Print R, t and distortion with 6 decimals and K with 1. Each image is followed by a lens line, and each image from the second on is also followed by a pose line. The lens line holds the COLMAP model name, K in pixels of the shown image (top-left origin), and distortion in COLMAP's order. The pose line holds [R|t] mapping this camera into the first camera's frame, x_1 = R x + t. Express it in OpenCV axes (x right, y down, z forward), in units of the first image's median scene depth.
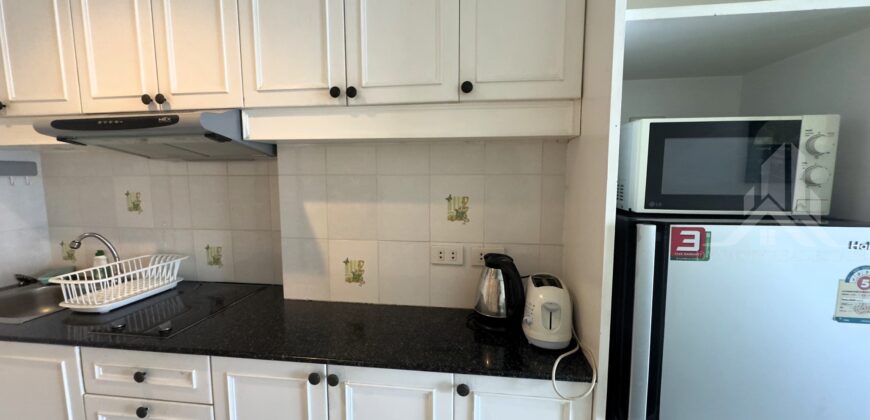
lens RADIAL K [[346.9, 0, 435.0], [0, 346.9, 210.0], [0, 0, 1]] dist [-0.002270, -0.000654]
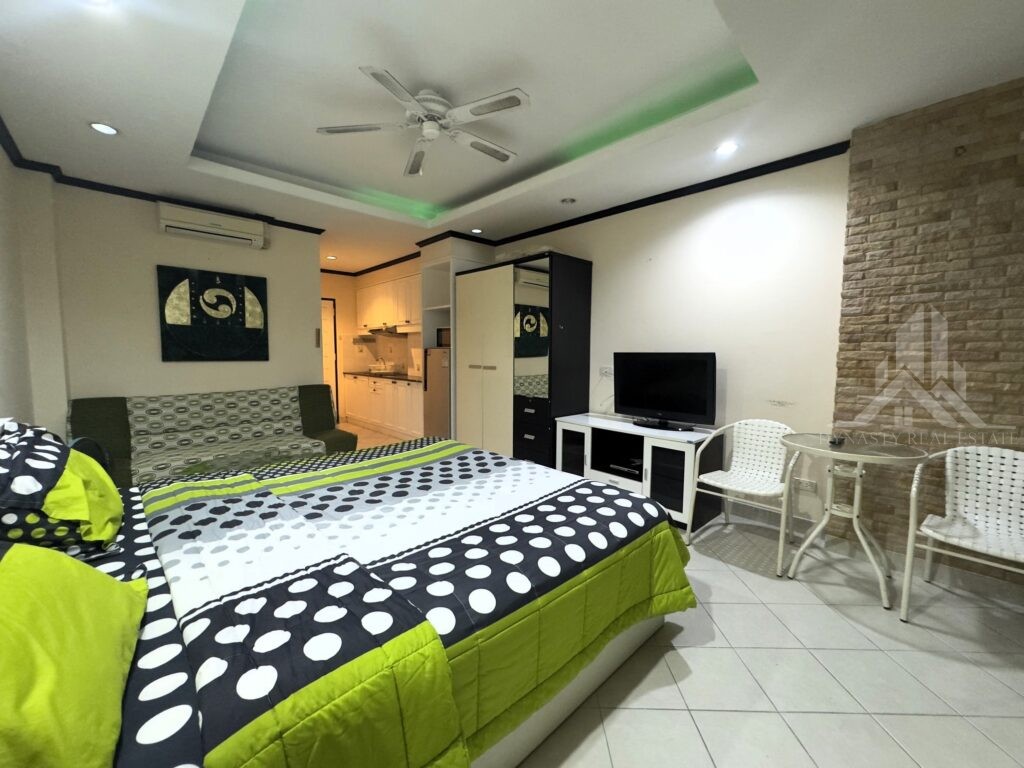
lens RADIAL K [[408.9, 0, 512.0], [0, 408.9, 384.0], [0, 0, 1]] dist [-0.001526, -0.000293]
pose [[0.778396, 0.058938, -0.625000, 3.969351], [-0.074673, 0.997208, 0.001037, 0.331578], [0.623316, 0.045863, 0.780624, -2.114824]]
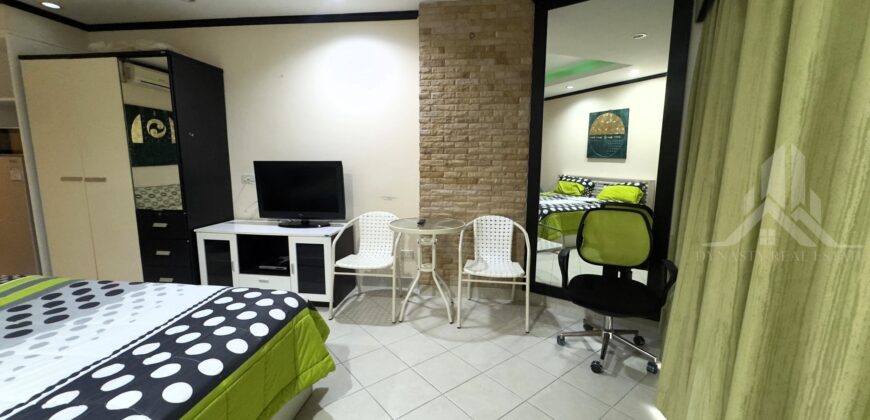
lens RADIAL K [[346.9, 0, 435.0], [0, 346.9, 210.0], [0, 0, 1]] dist [-0.002270, -0.000654]
pose [[0.999786, 0.007340, 0.019345, 4.007829], [-0.008090, 0.999208, 0.038969, 0.316564], [-0.019044, -0.039117, 0.999053, -2.060764]]
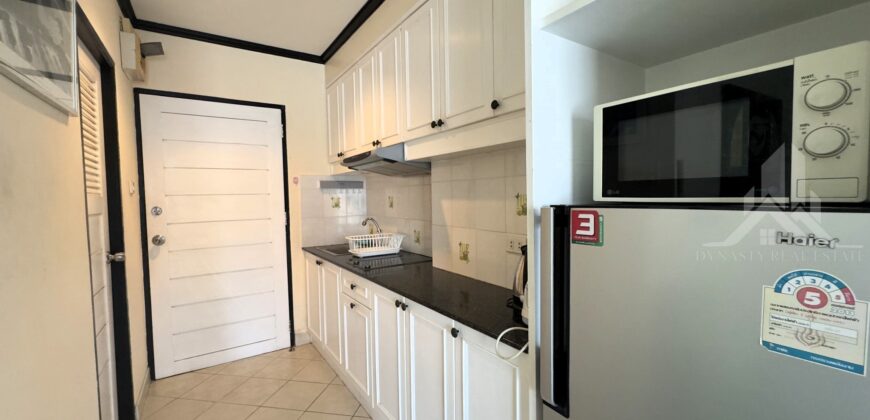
lens RADIAL K [[346.9, 0, 435.0], [0, 346.9, 210.0], [0, 0, 1]] dist [-0.002270, -0.000654]
pose [[0.668389, 0.021757, -0.743494, 0.853114], [-0.062496, 0.997680, -0.026987, 0.073456], [0.741182, 0.064503, 0.668198, 0.015311]]
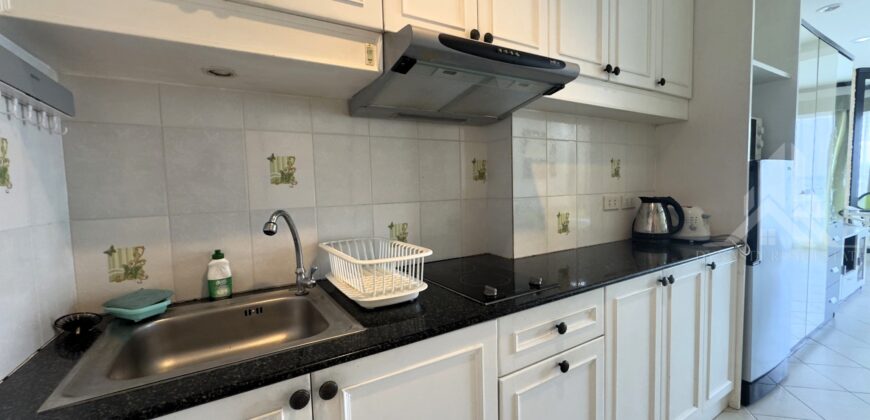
lens RADIAL K [[347.2, 0, 435.0], [0, 347.2, 210.0], [0, 0, 1]] dist [0.000554, -0.000345]
pose [[0.778449, -0.061069, 0.624730, -1.621734], [0.091250, 0.995693, -0.016371, 0.140955], [-0.621039, 0.069750, 0.780670, 0.436963]]
